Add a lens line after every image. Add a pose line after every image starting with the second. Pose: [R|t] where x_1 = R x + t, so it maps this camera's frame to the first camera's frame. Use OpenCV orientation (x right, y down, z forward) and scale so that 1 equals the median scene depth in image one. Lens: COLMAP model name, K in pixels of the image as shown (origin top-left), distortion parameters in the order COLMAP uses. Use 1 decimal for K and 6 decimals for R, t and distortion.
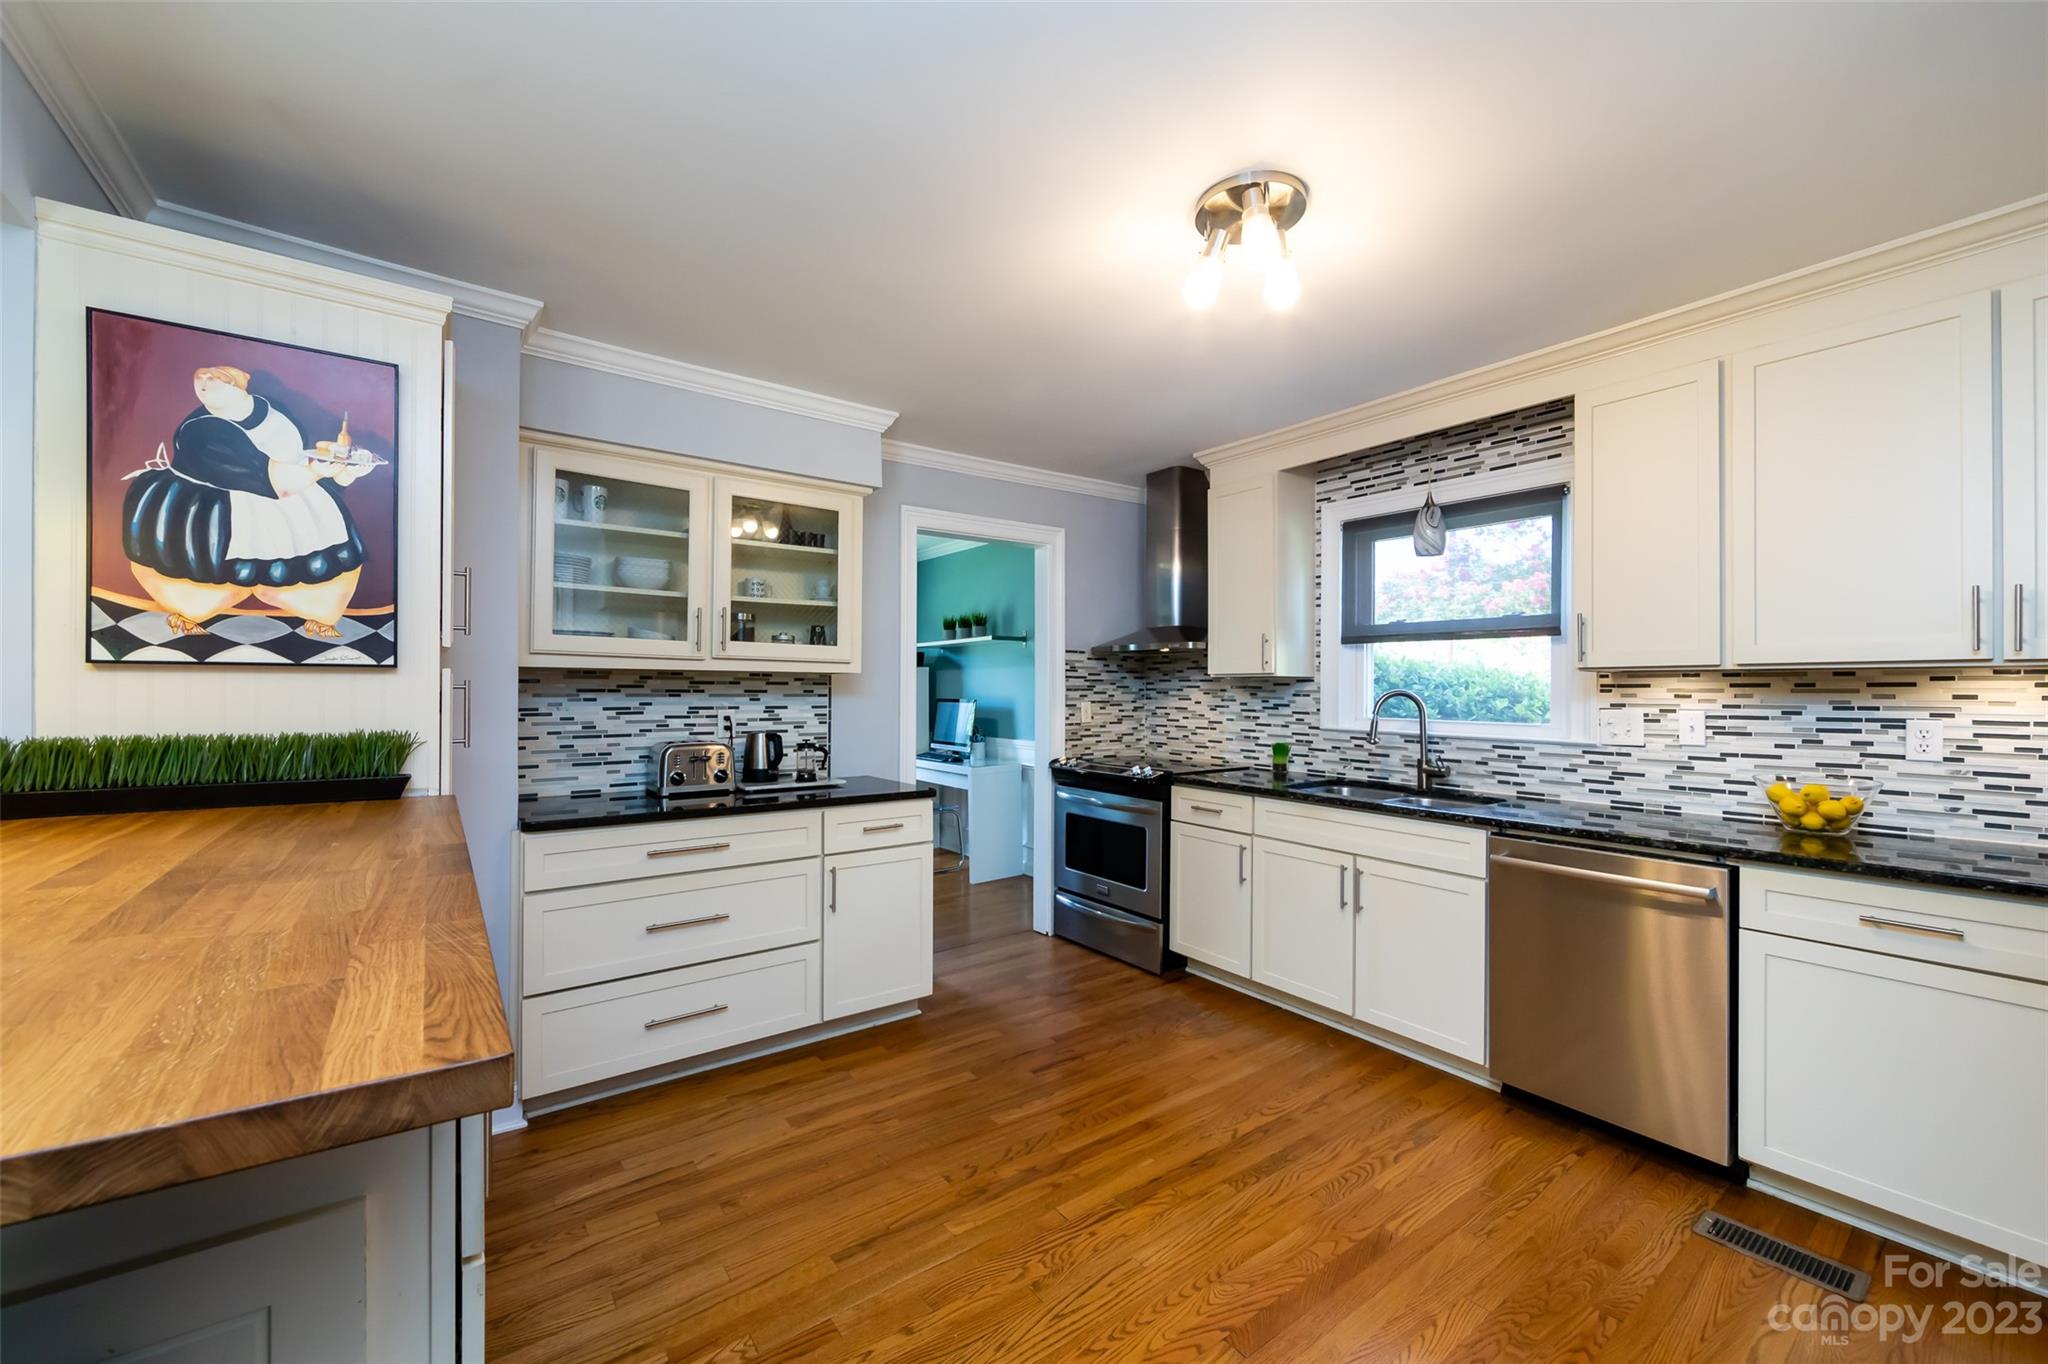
lens RADIAL K [[815.3, 0, 1023.4], [0, 815.3, 685.9], [0, 0, 1]] dist [-0.000441, -0.000348]
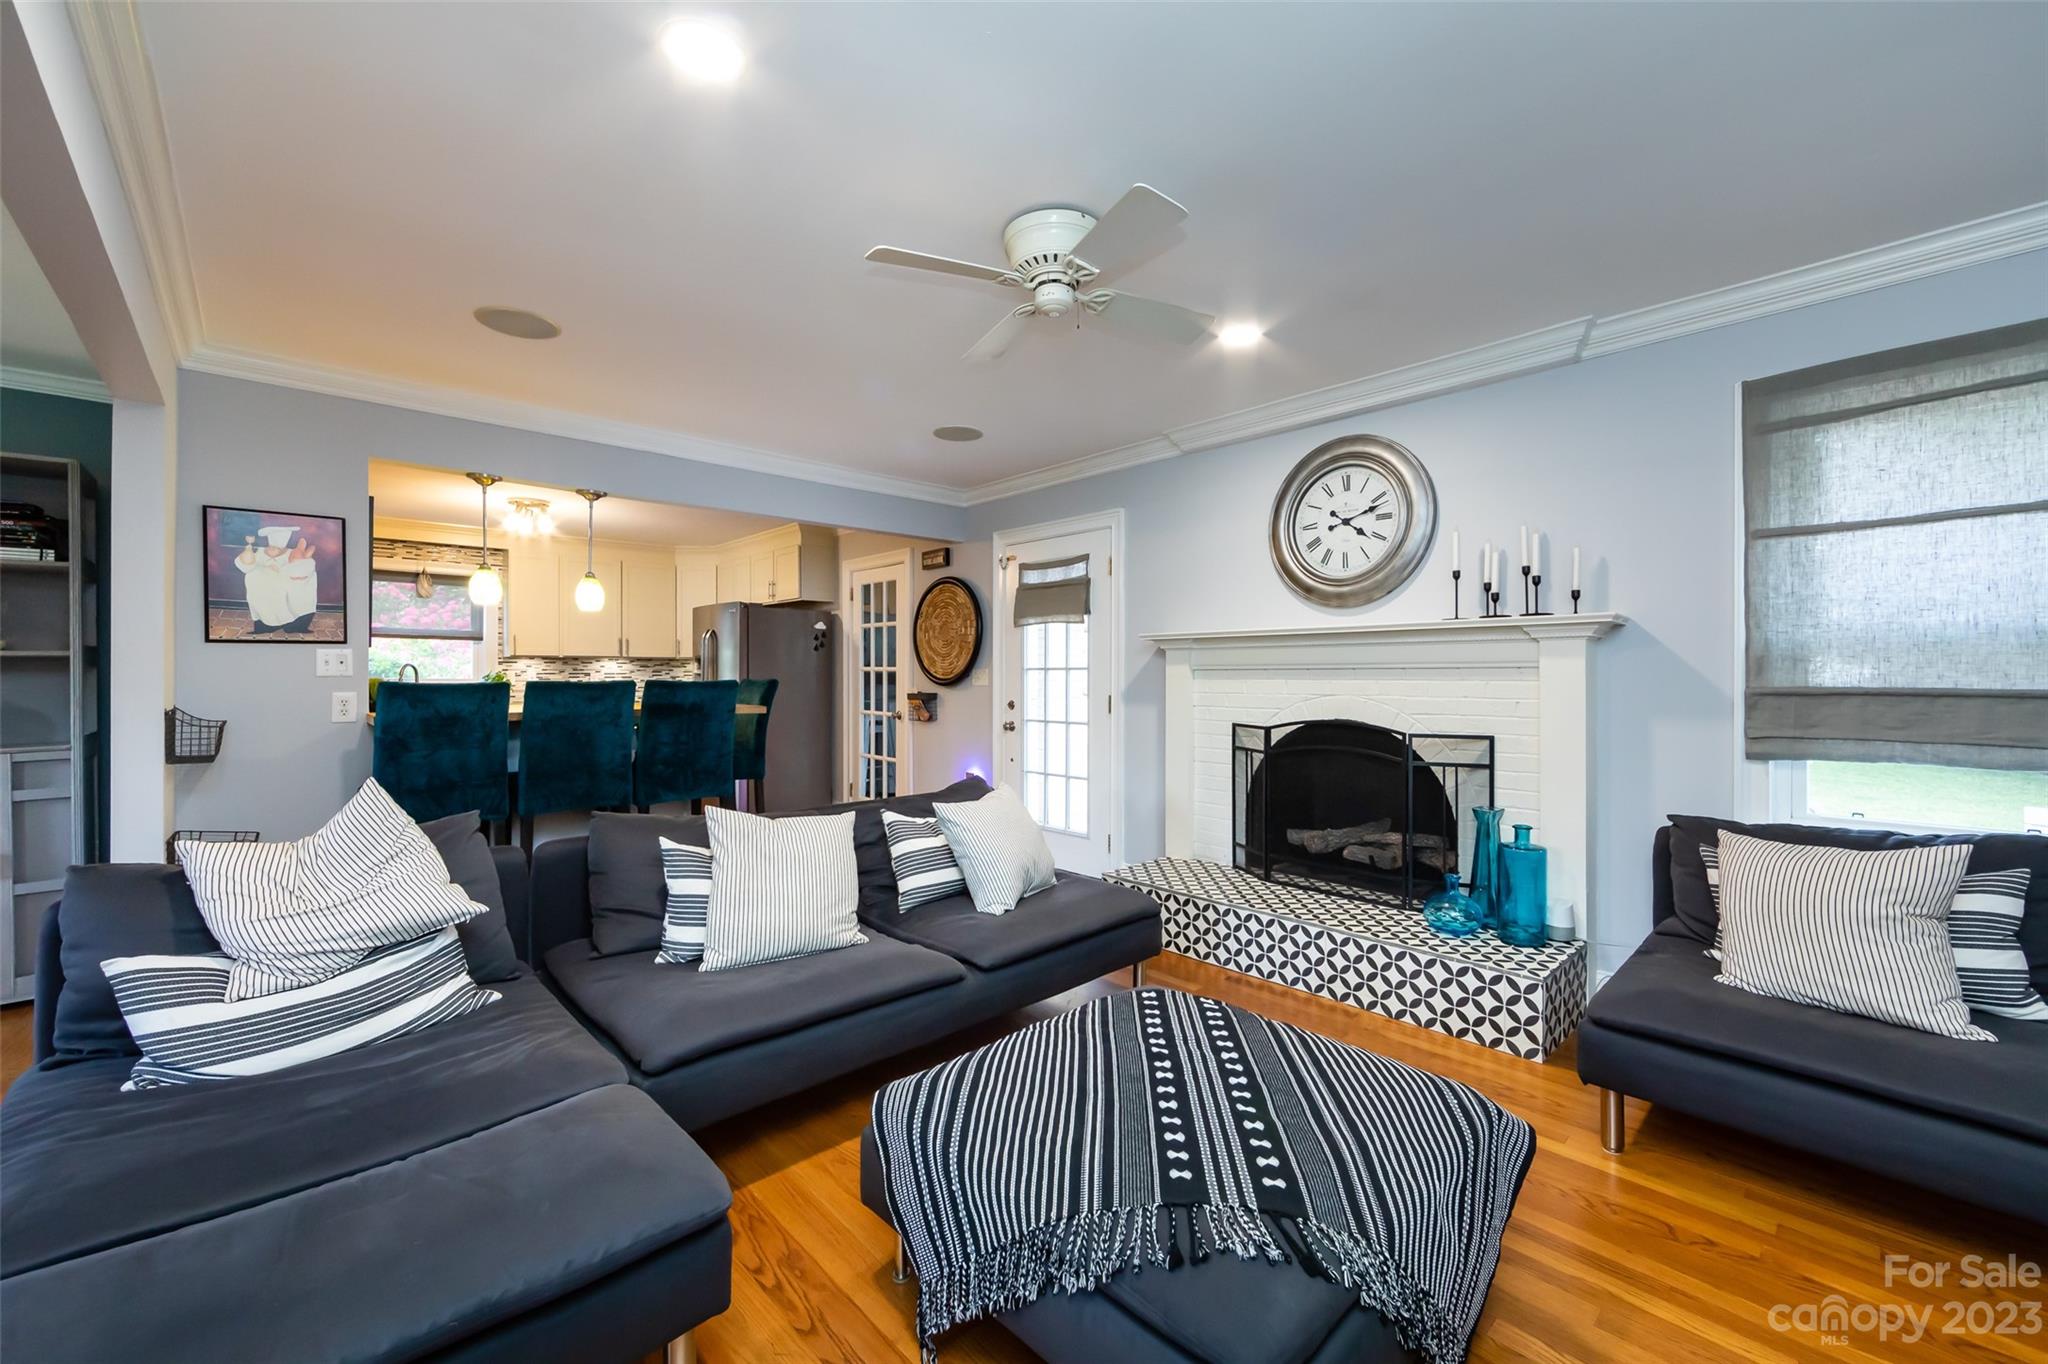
lens RADIAL K [[815.3, 0, 1026.2], [0, 815.3, 681.1], [0, 0, 1]] dist [-0.000441, -0.000348]
pose [[-0.111632, -0.013971, 0.993651, -1.550648], [-0.008557, 0.999878, 0.013097, 0.009805], [-0.993713, -0.007040, -0.111738, -0.267430]]
